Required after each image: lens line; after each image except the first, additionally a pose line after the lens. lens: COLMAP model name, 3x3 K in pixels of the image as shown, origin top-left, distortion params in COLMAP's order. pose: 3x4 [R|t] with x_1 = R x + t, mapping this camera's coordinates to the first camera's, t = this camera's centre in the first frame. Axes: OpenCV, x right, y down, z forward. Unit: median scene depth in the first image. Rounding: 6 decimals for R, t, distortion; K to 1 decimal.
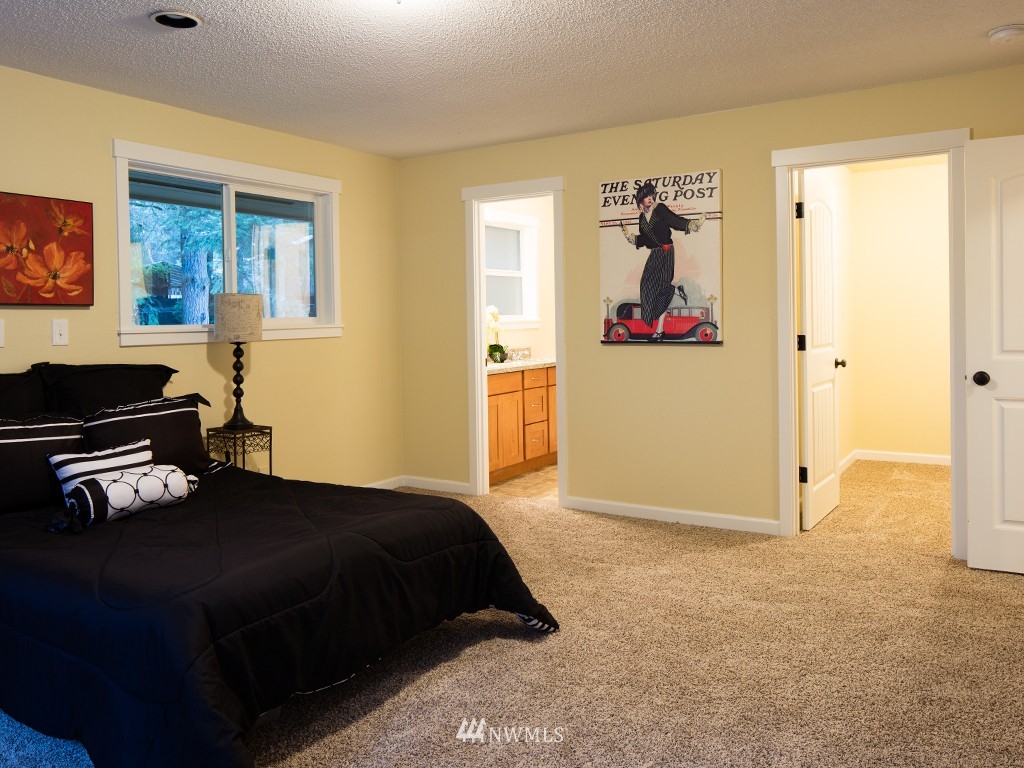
lens RADIAL K [[813.4, 0, 512.0], [0, 813.4, 384.0], [0, 0, 1]] dist [0.001162, 0.001626]
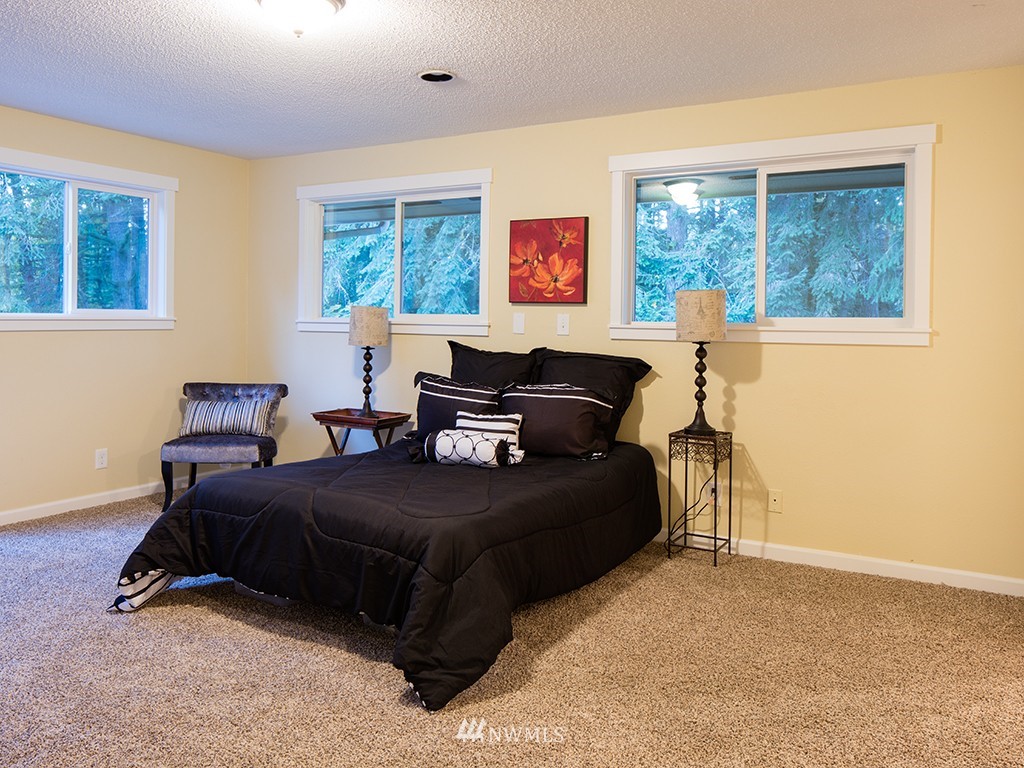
lens RADIAL K [[813.4, 0, 512.0], [0, 813.4, 384.0], [0, 0, 1]] dist [0.001162, 0.001626]
pose [[0.036599, 0.079152, -0.996190, 0.703393], [-0.104255, 0.991721, 0.074967, -0.060163], [0.993877, 0.101114, 0.044548, 0.893049]]
